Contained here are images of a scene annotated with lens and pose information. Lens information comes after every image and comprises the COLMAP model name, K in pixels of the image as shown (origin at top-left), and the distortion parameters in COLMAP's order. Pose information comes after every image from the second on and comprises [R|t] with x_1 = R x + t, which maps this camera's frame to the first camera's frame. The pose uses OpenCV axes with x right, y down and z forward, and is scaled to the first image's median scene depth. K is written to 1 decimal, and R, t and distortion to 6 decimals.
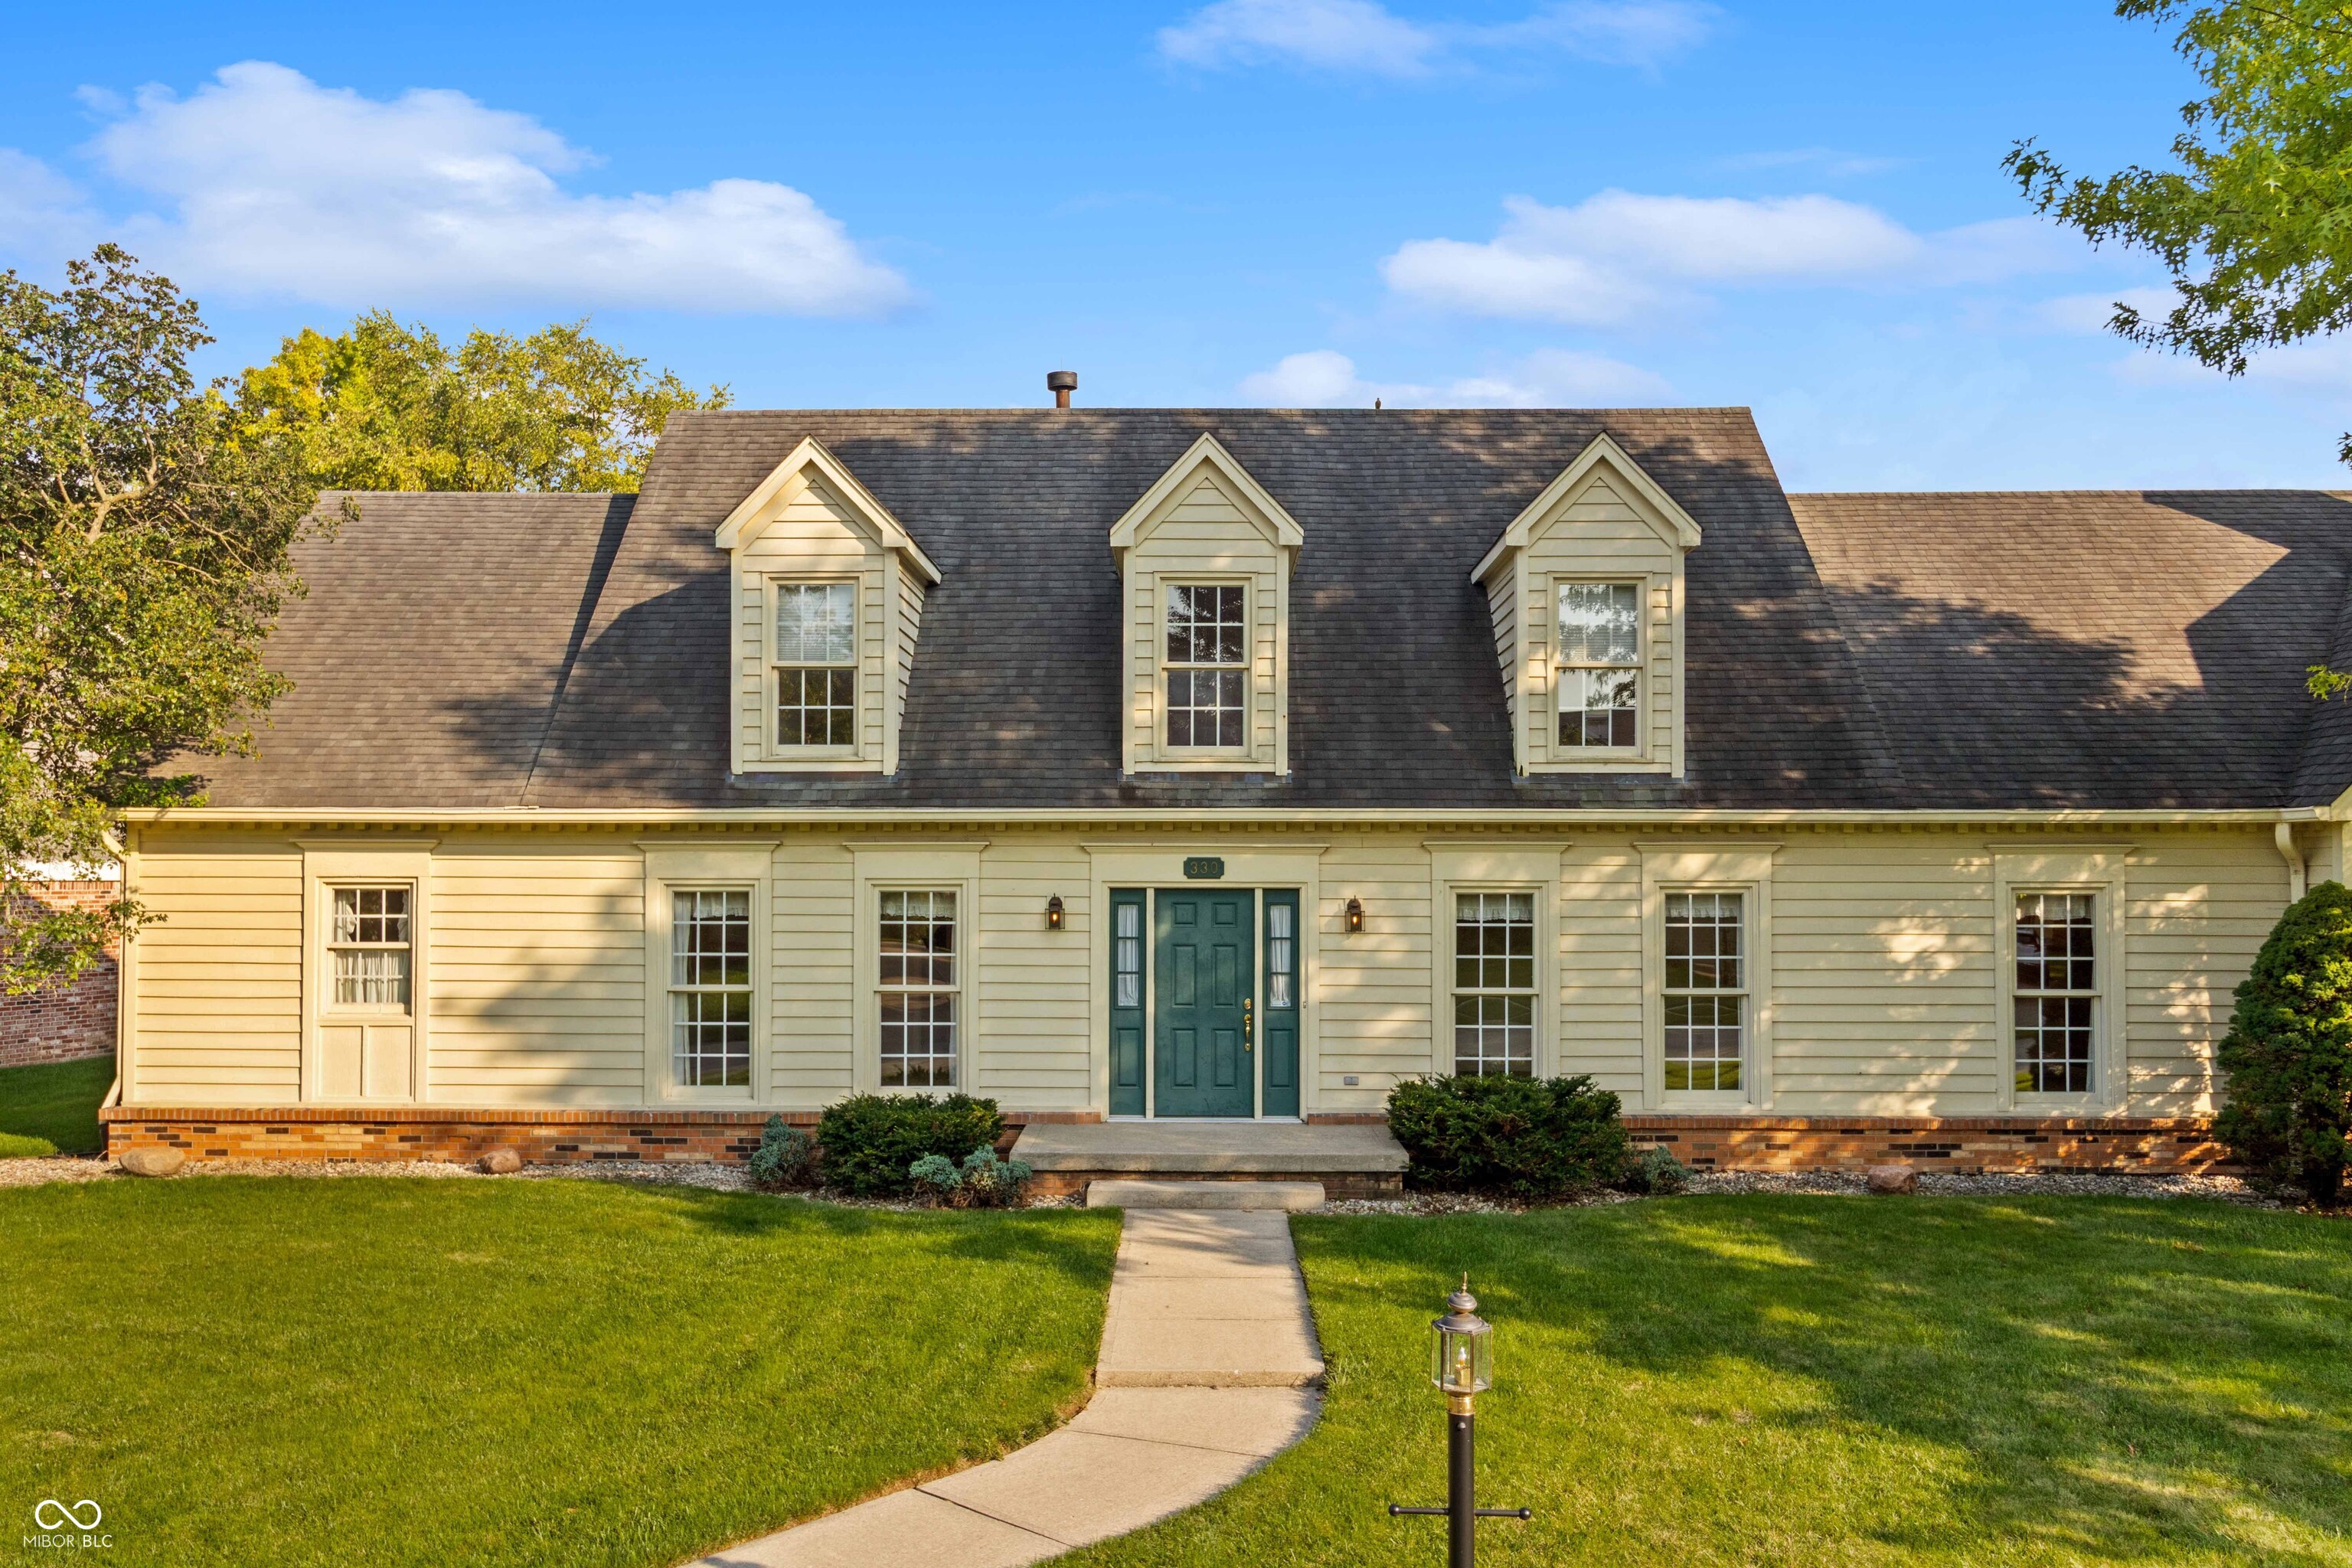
lens RADIAL K [[2334.9, 0, 1155.7], [0, 2334.9, 787.0], [0, 0, 1]] dist [-0.005753, 0.000000]
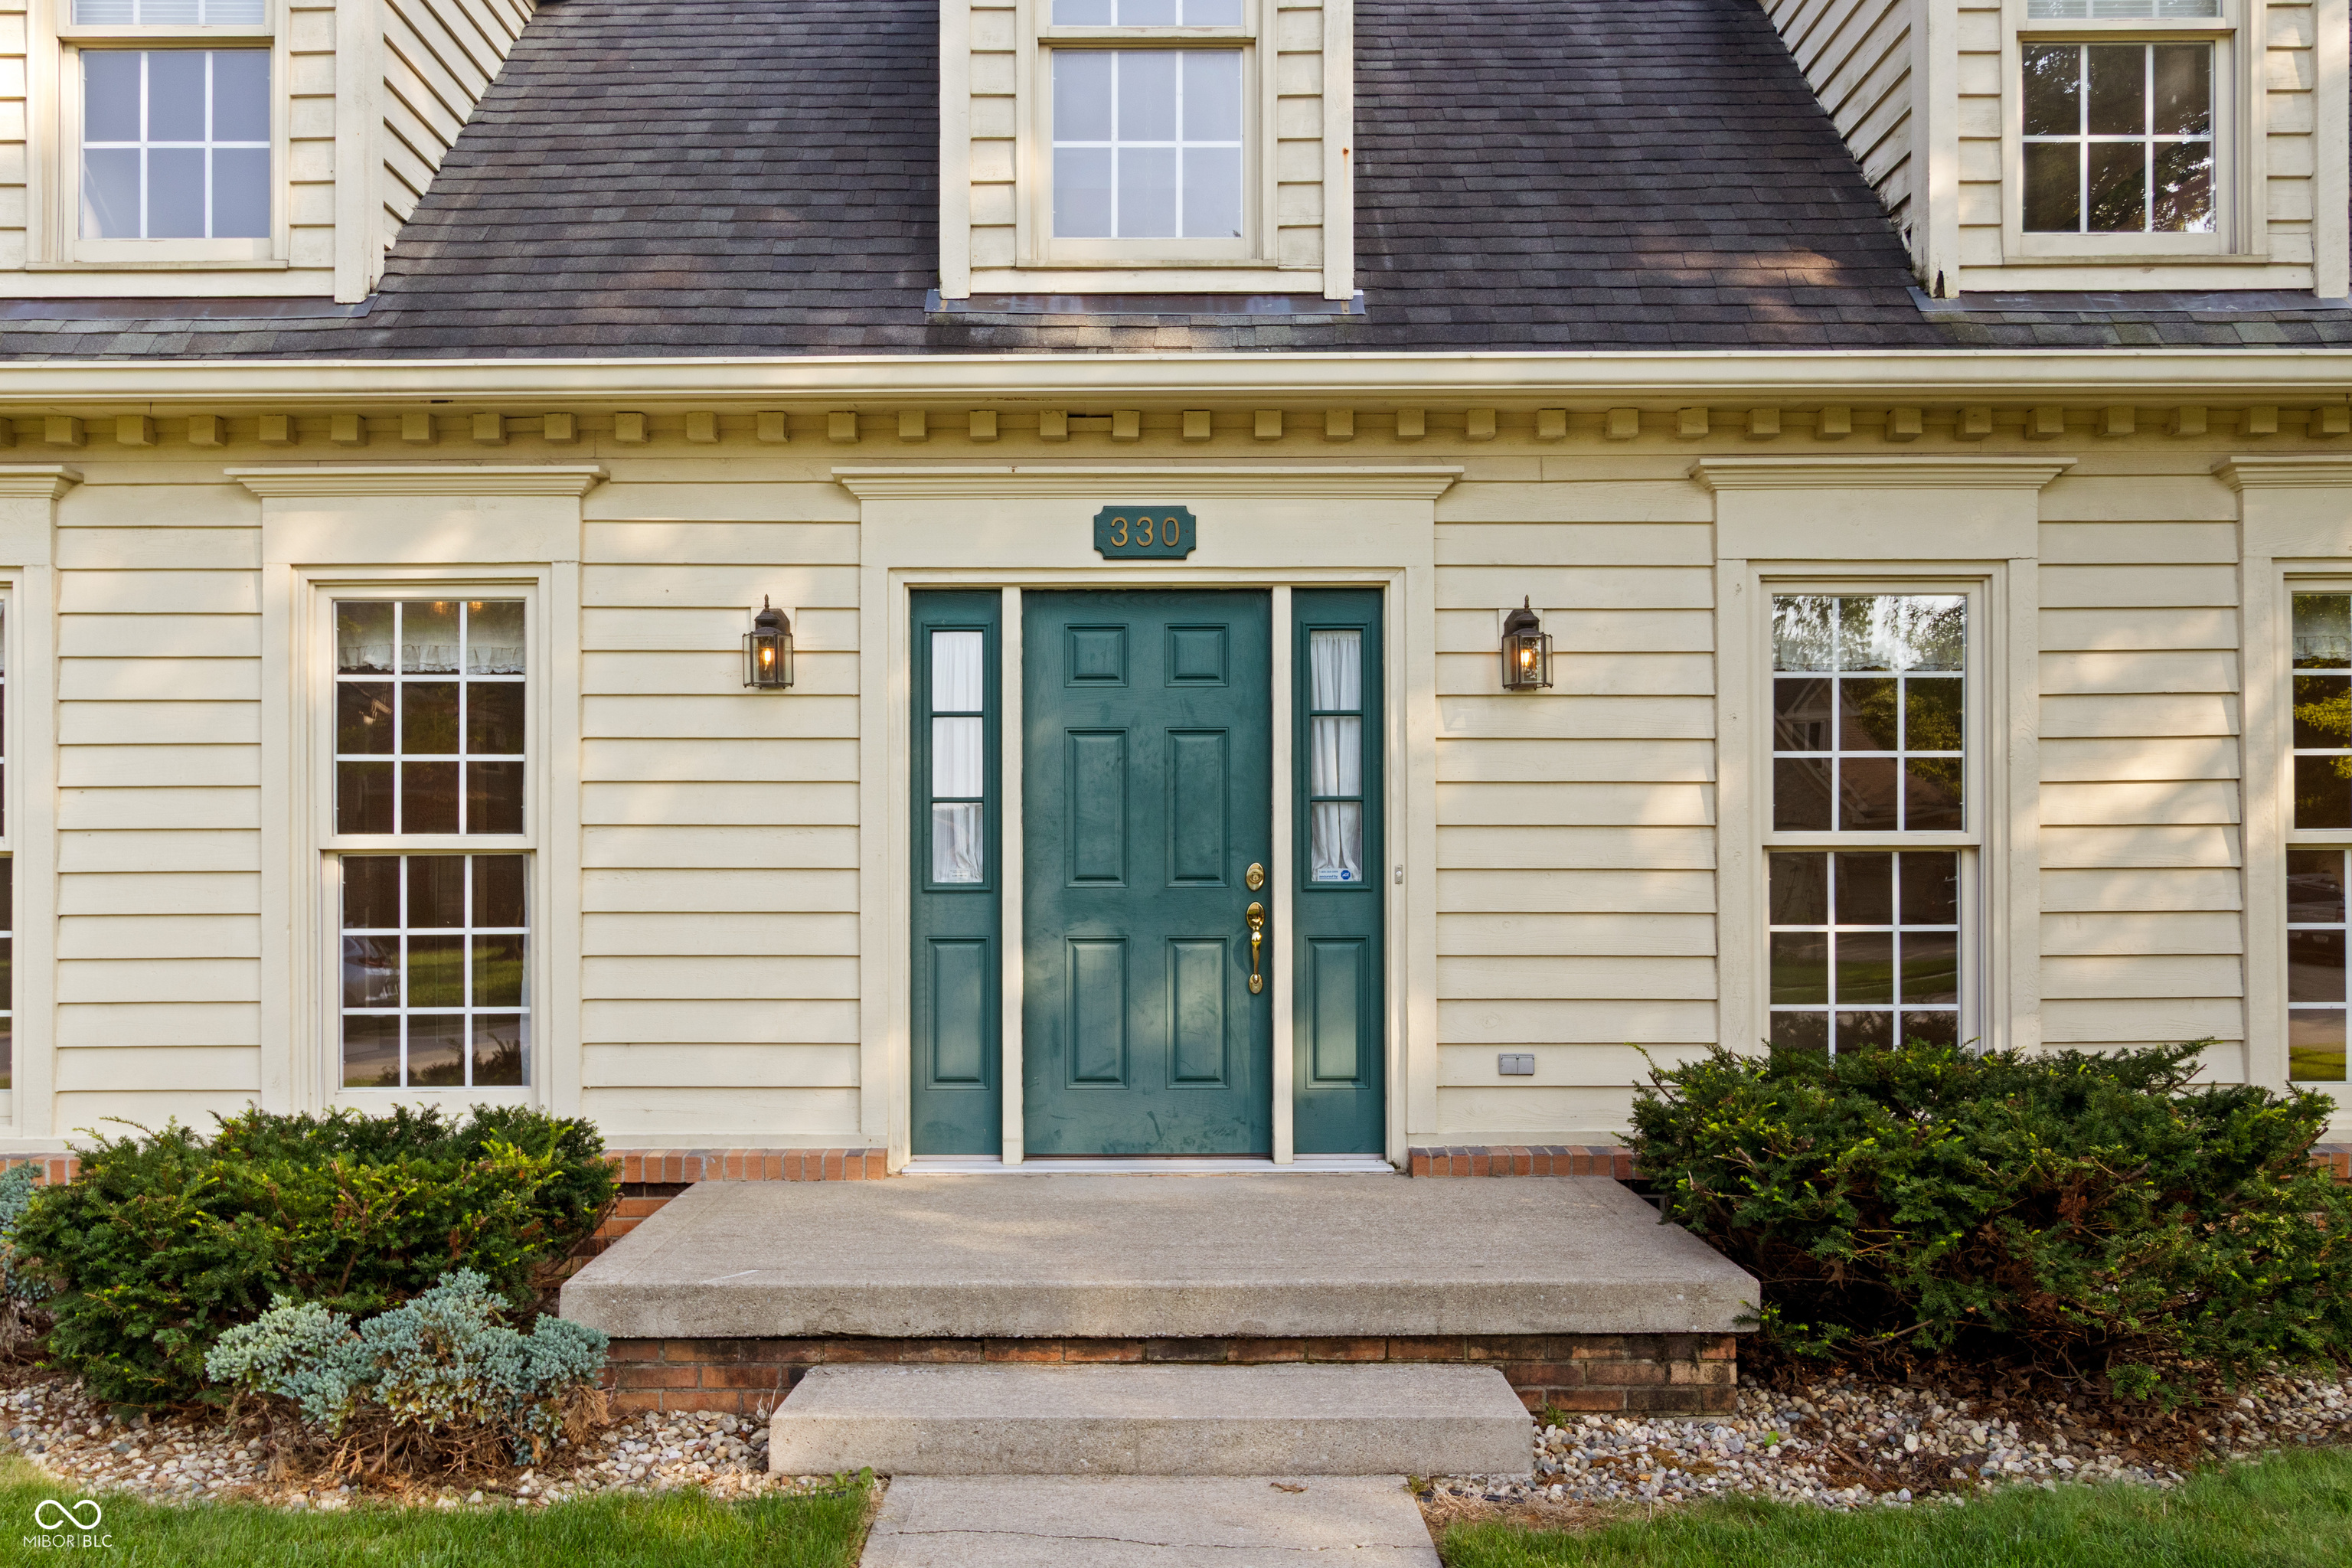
lens RADIAL K [[2334.9, 0, 1176.2], [0, 2334.9, 798.4], [0, 0, 1]] dist [-0.005753, 0.000000]
pose [[0.999530, -0.003964, 0.030390, 0.013715], [0.003748, 0.999967, 0.007168, 0.077039], [-0.030417, -0.007051, 0.999512, 0.602330]]
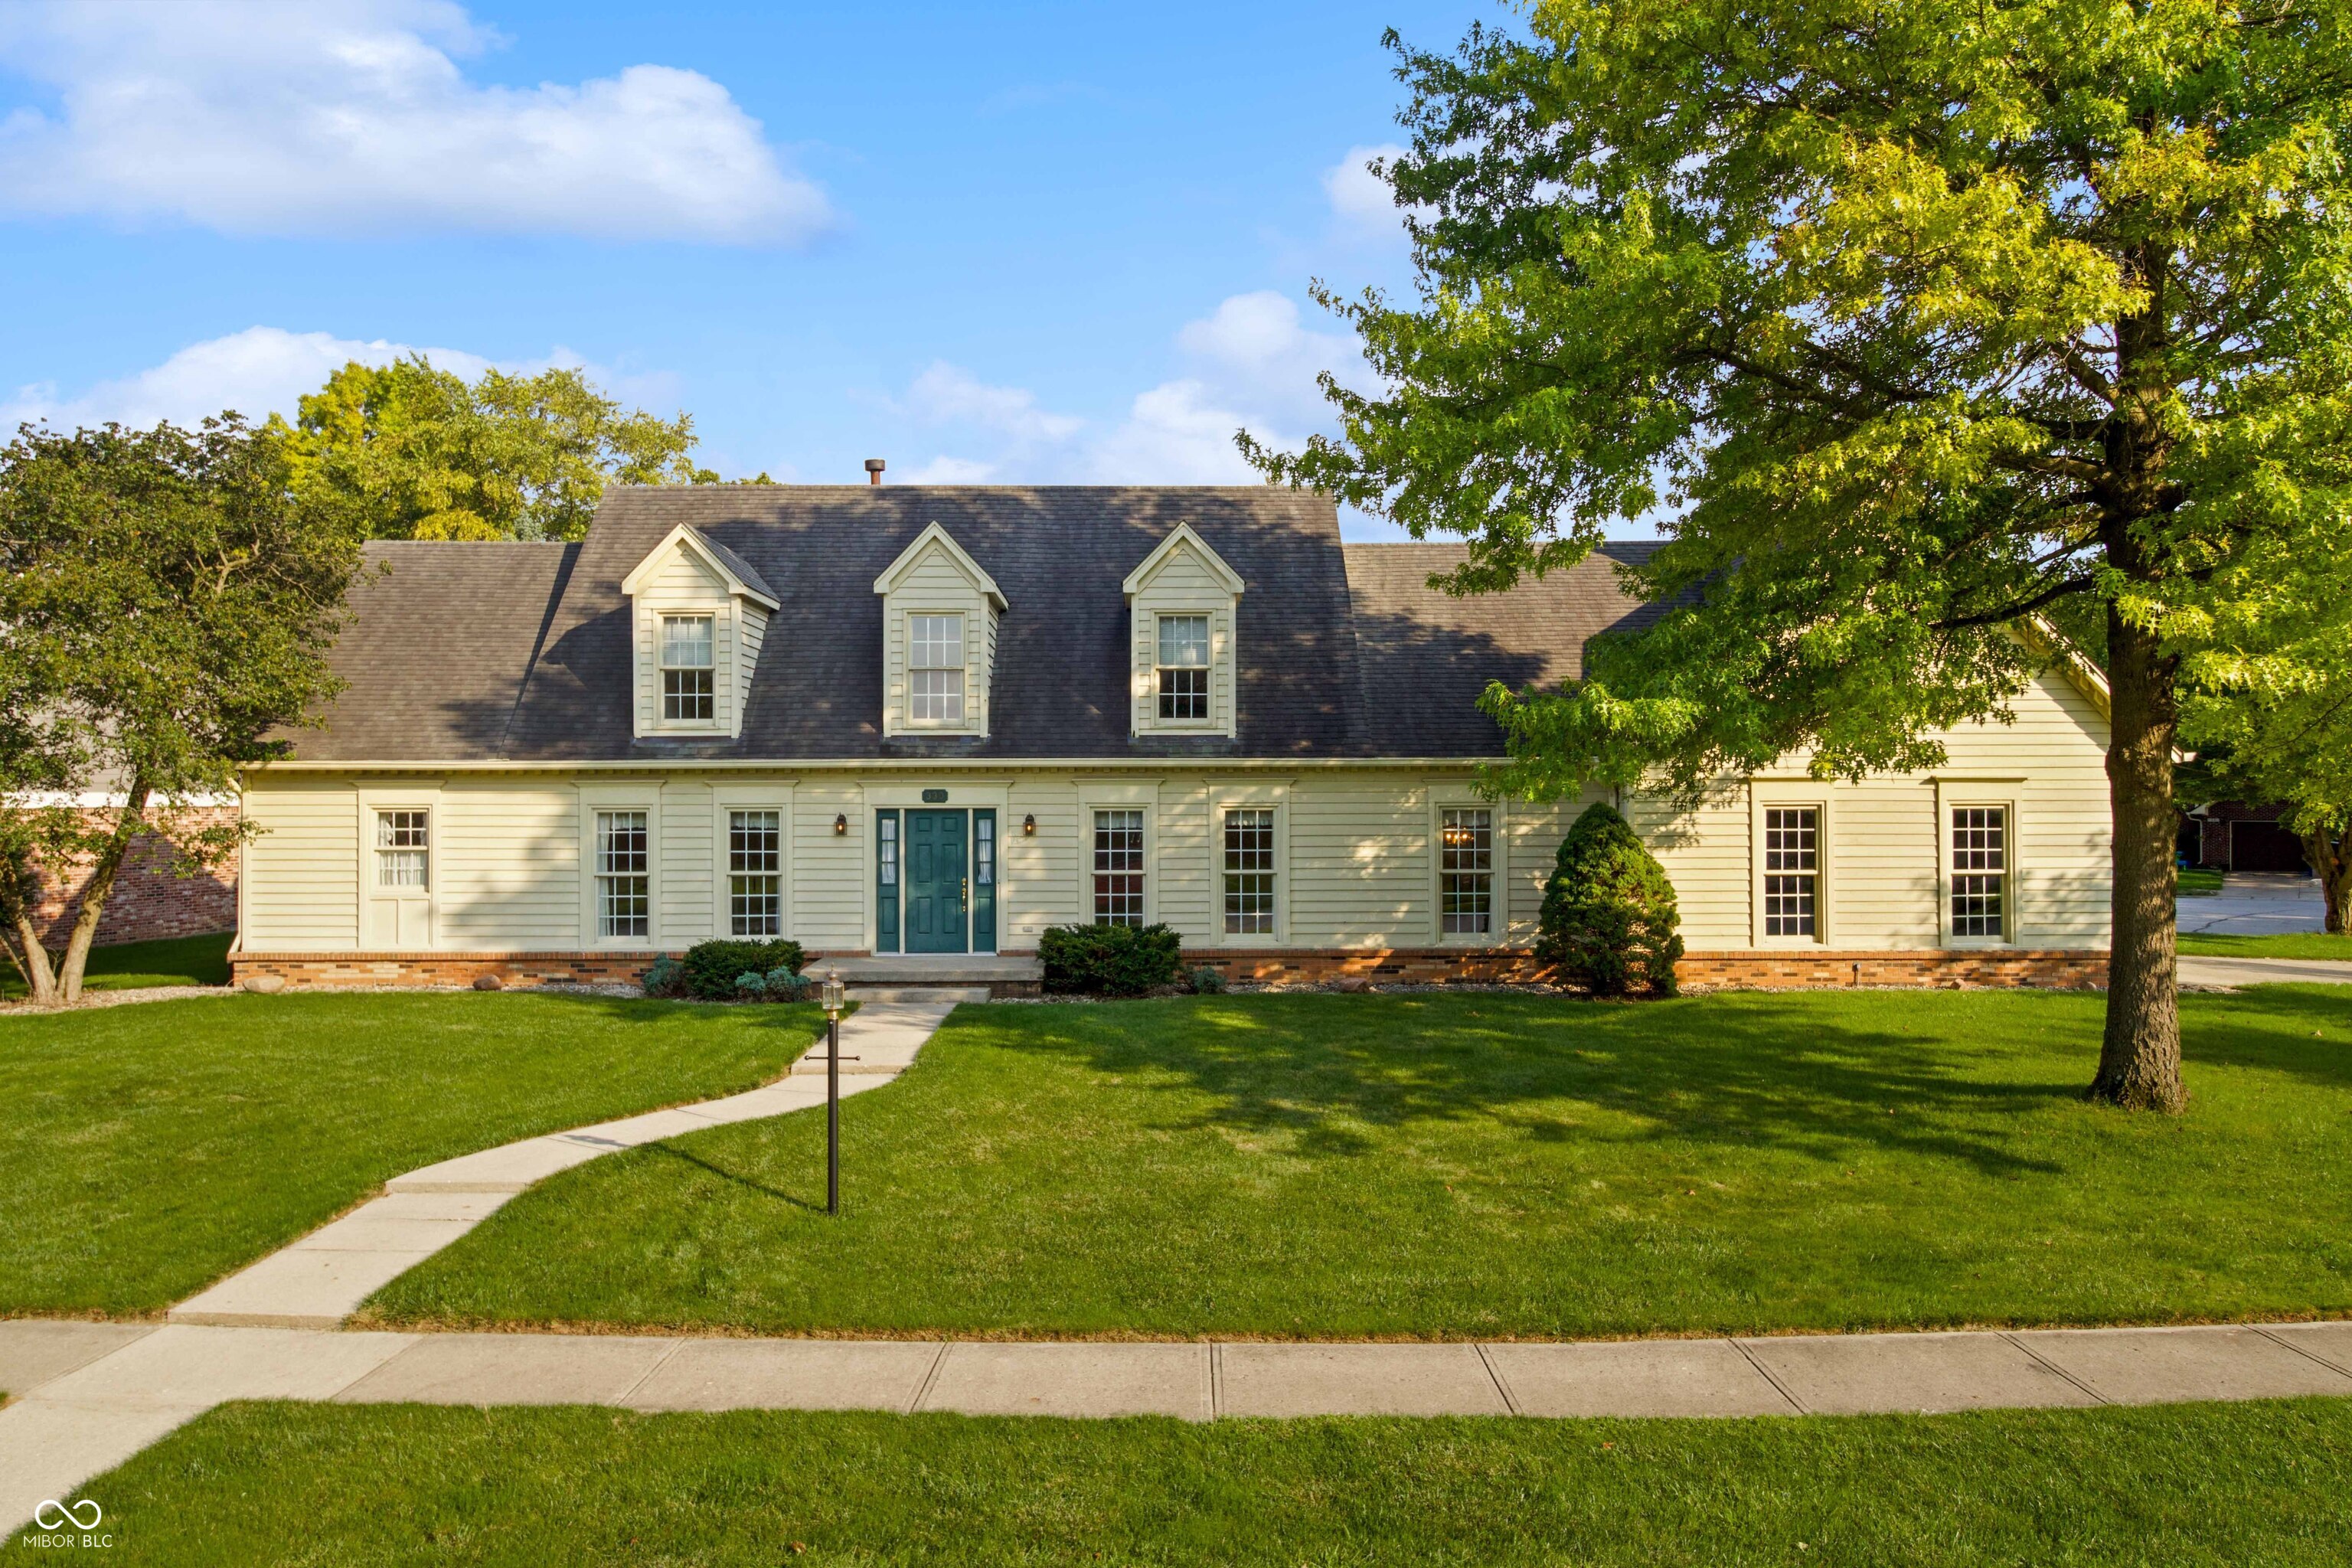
lens RADIAL K [[2078.7, 0, 1192.5], [0, 2078.7, 765.7], [0, 0, 1]] dist [0.008294, -0.001126]
pose [[0.999414, -0.004286, 0.033950, 0.147667], [0.003496, 0.999722, 0.023298, -0.018218], [-0.034040, -0.023166, 0.999152, -0.415843]]
